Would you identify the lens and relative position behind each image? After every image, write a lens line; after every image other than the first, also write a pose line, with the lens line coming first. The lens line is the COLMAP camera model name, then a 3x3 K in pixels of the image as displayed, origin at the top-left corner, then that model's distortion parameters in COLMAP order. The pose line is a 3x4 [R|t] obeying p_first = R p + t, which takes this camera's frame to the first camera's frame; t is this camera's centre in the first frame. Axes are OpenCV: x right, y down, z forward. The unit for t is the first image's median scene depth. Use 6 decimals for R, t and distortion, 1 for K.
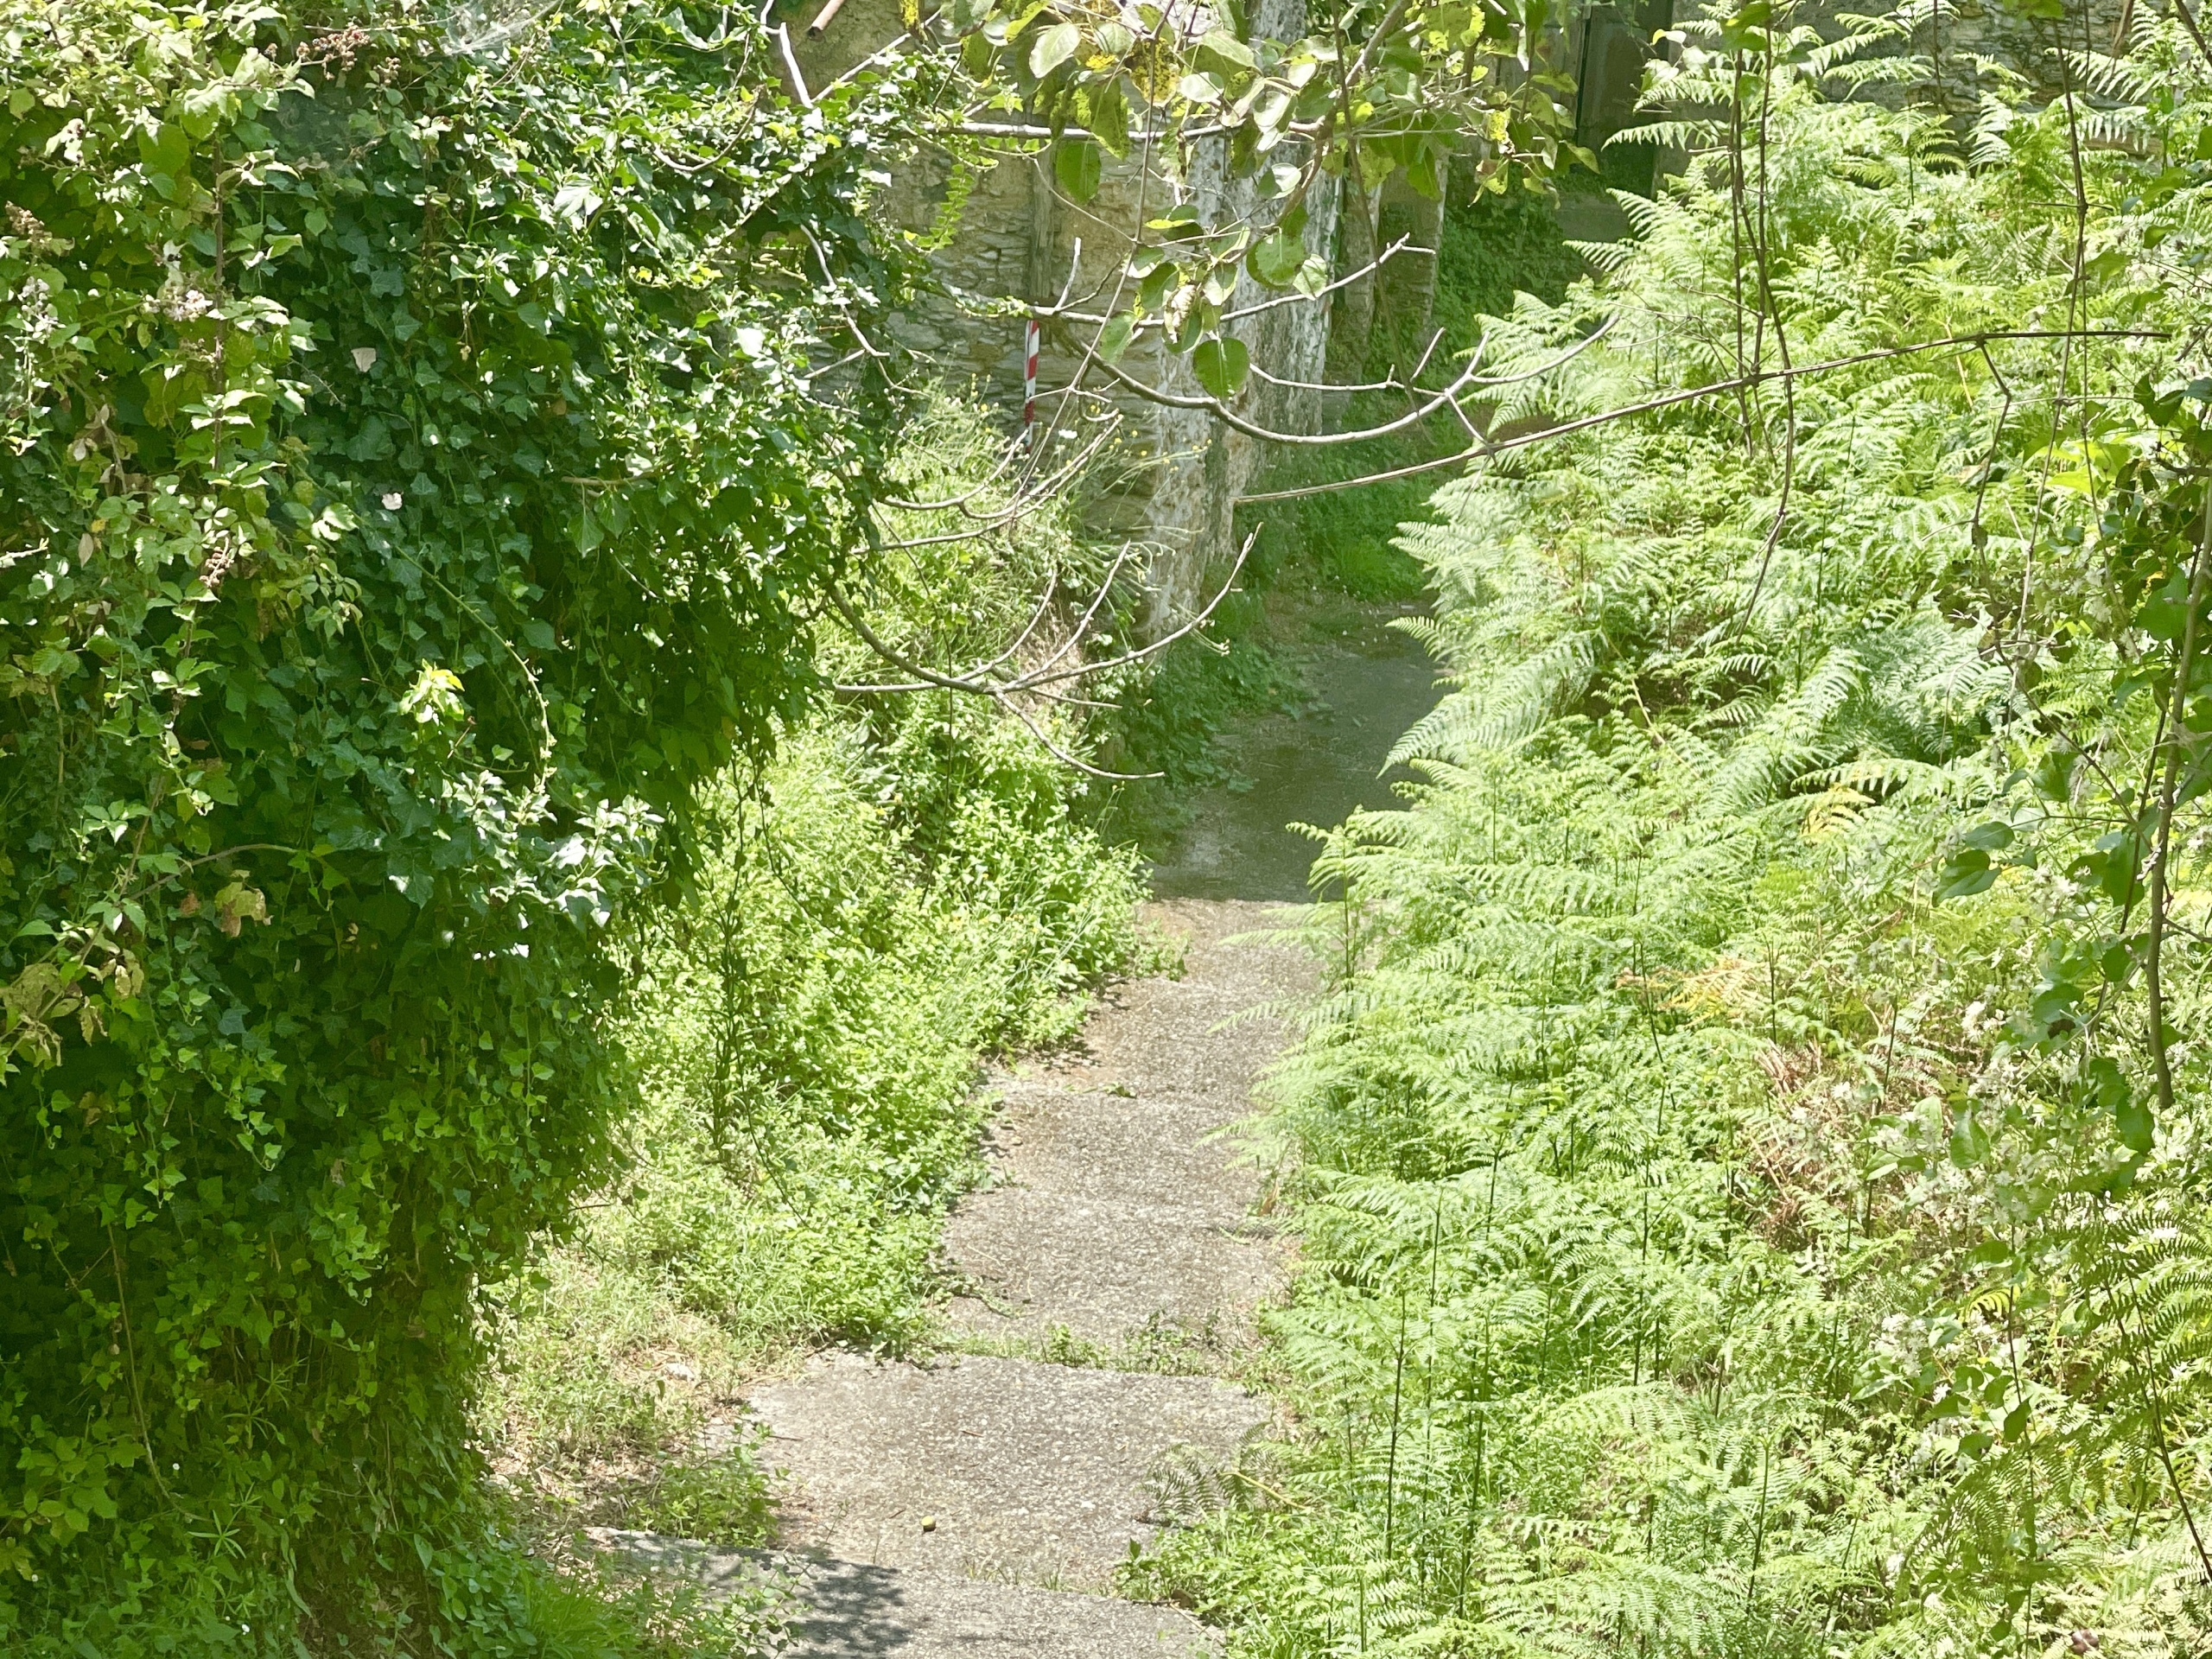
lens RADIAL K [[5274.2, 0, 1096.5], [0, 5274.2, 676.2], [0, 0, 1]] dist [0.052036, 1.092836]
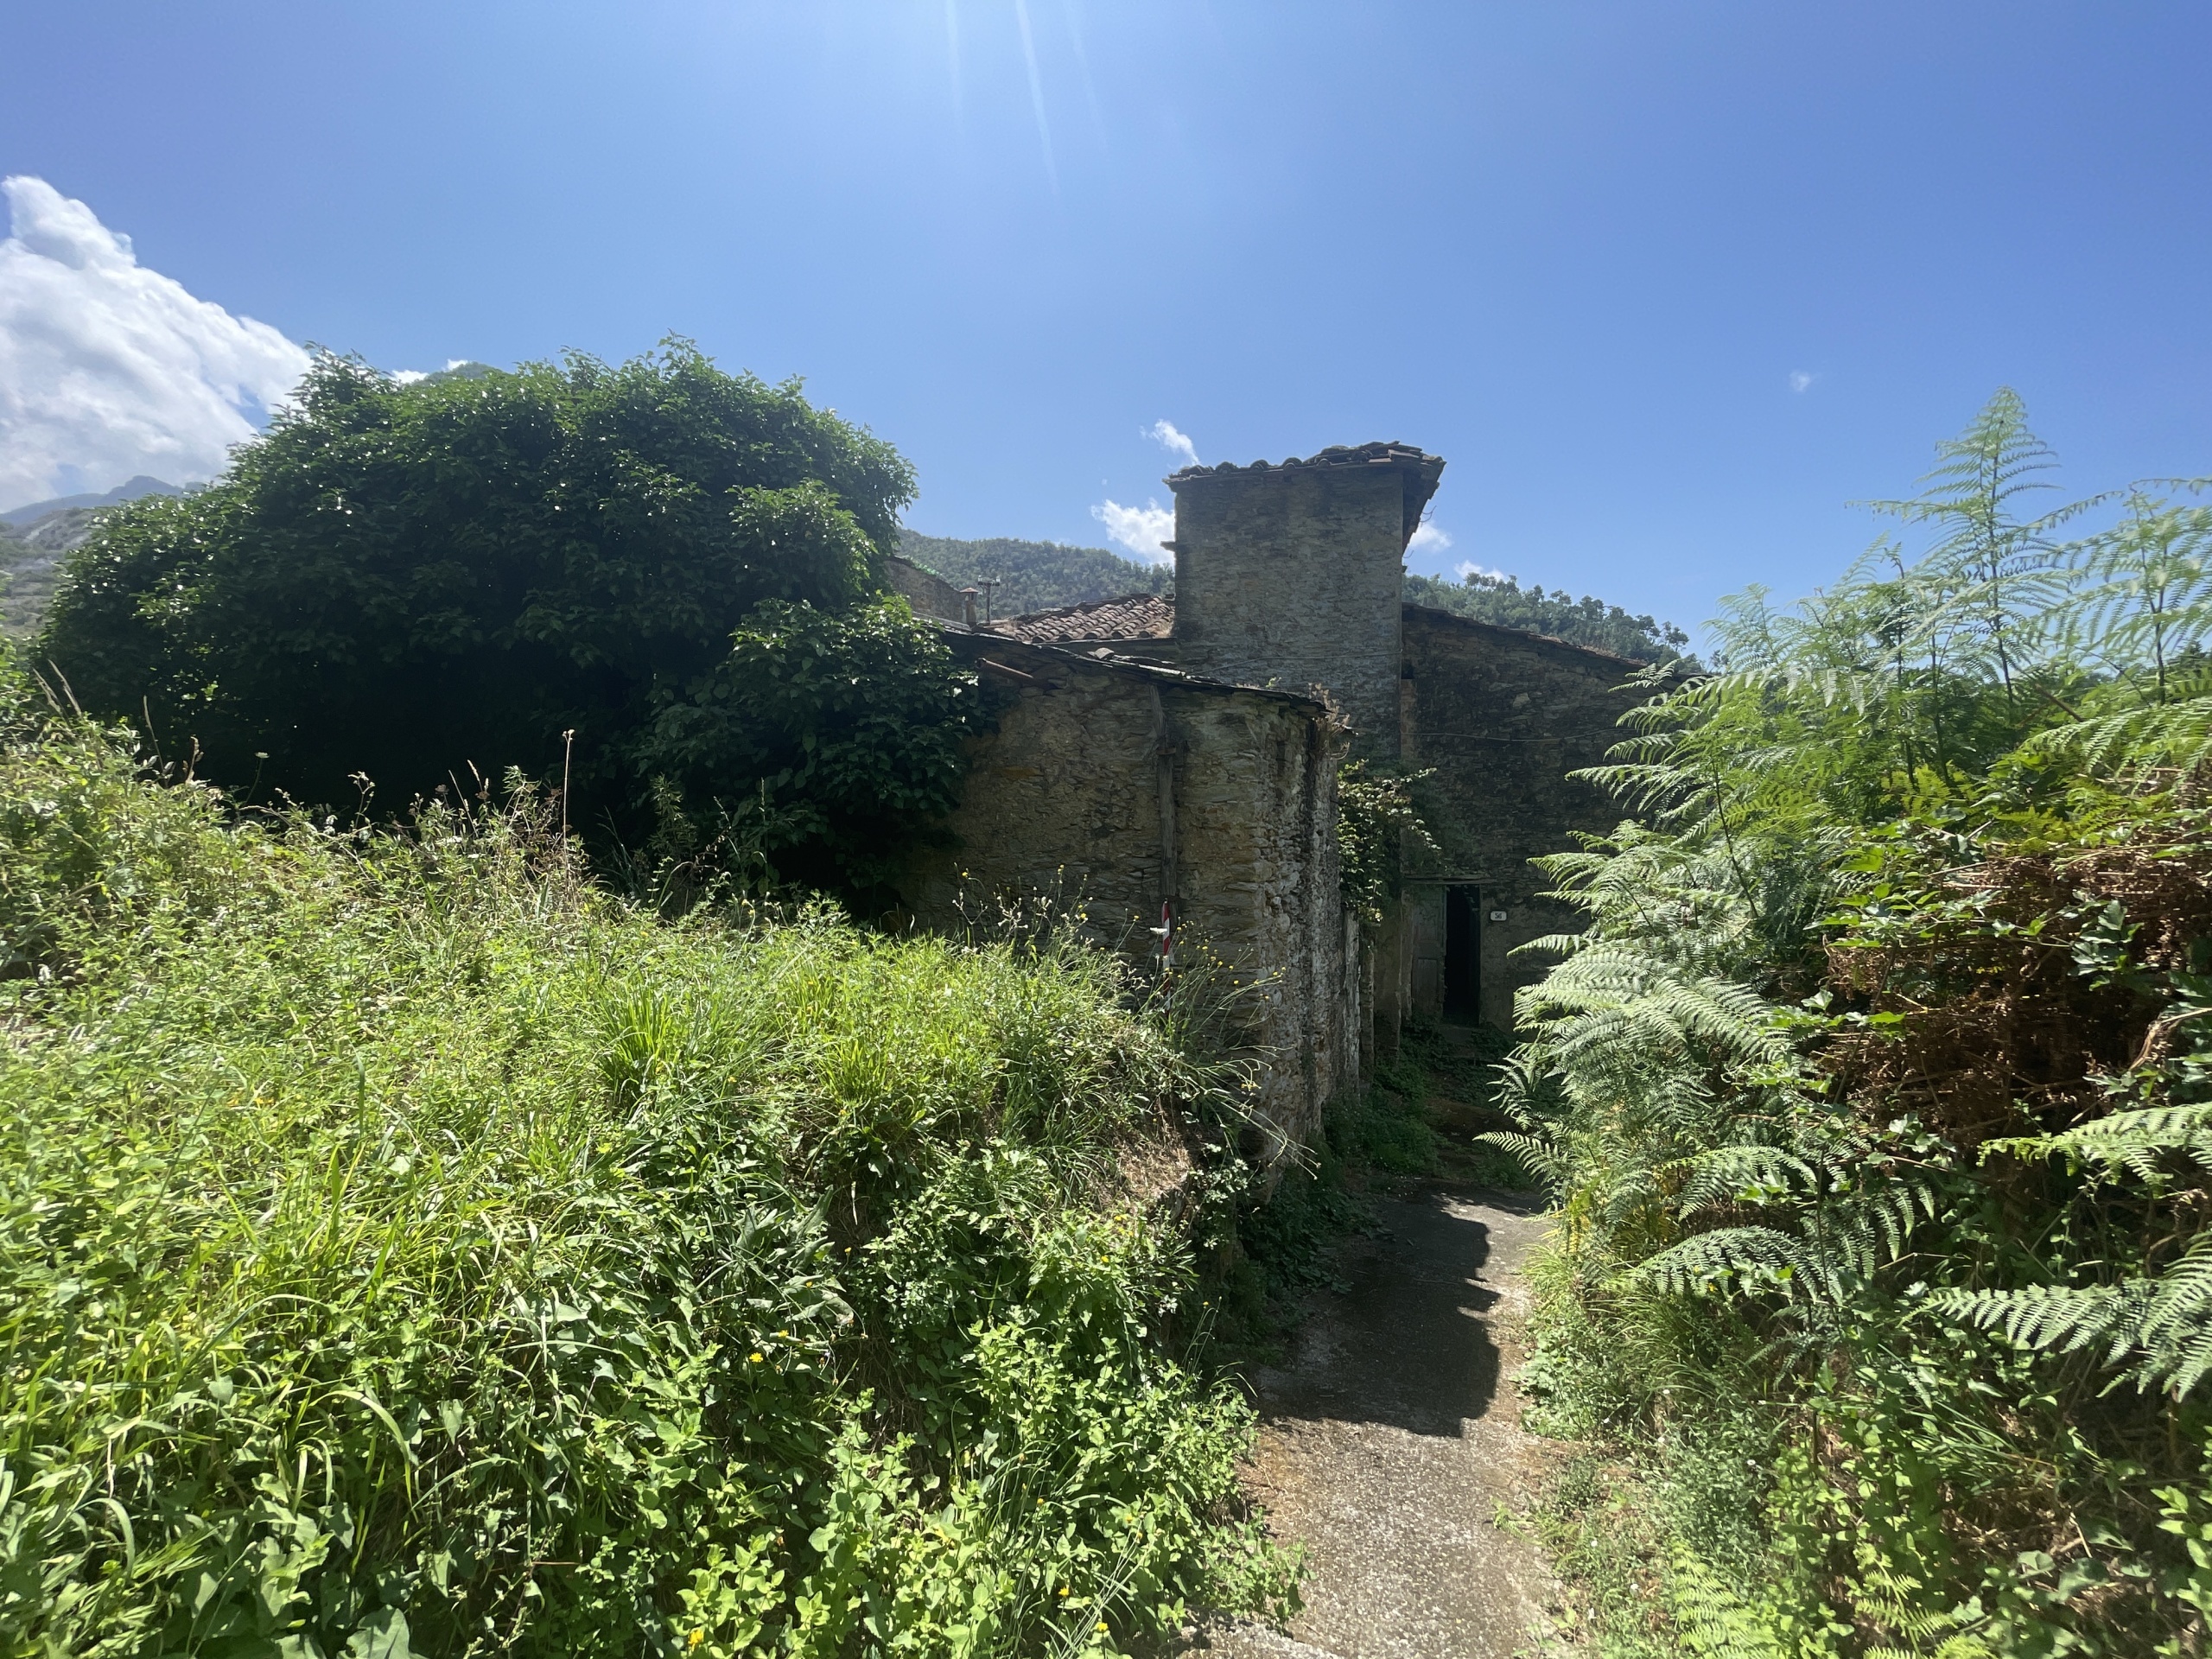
lens RADIAL K [[880.5, 0, 1099.5], [0, 880.5, 836.7], [0, 0, 1]] dist [-0.002972, -0.000087]
pose [[0.979498, -0.051822, -0.194675, 0.019082], [-0.032547, 0.912946, -0.406781, 0.010393], [0.198808, 0.404777, 0.892542, 0.858445]]
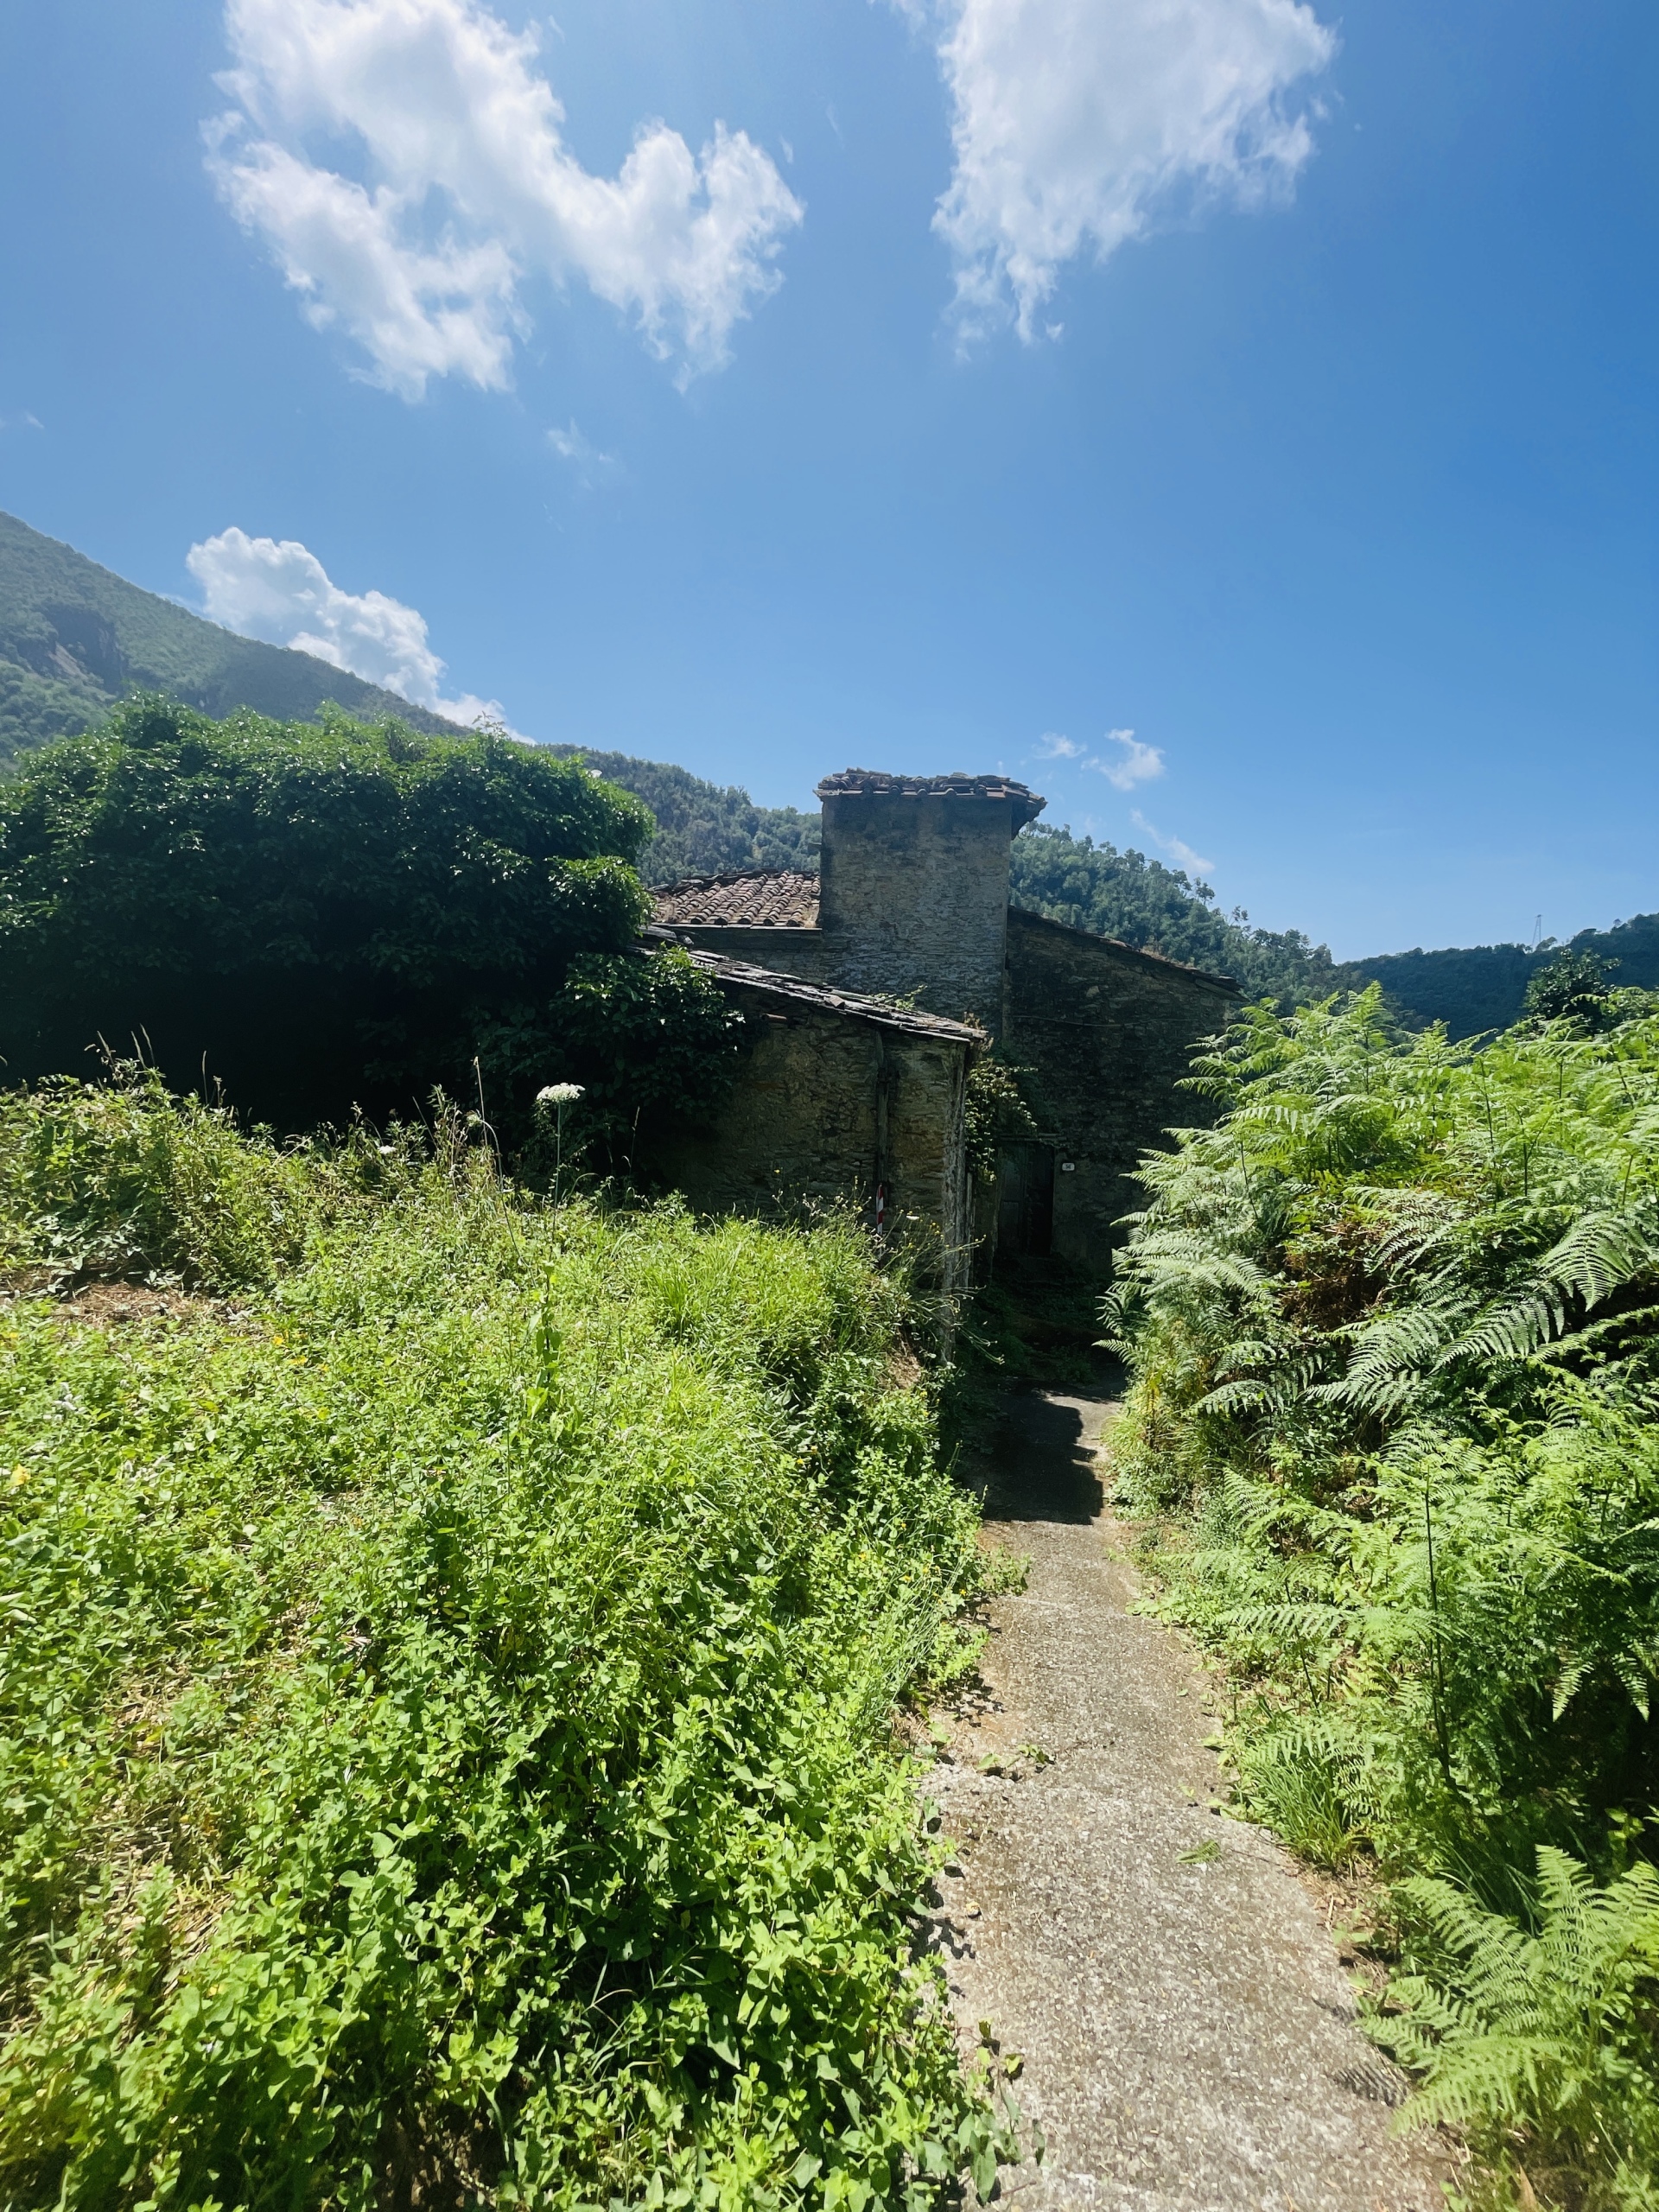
lens RADIAL K [[878.7, 0, 823.9], [0, 878.7, 1096.8], [0, 0, 1]] dist [0.000104, 0.000534]
pose [[0.999516, -0.025490, -0.017847, -0.028459], [0.017065, 0.928635, -0.370603, 0.021941], [0.026020, 0.370119, 0.928620, 0.752127]]
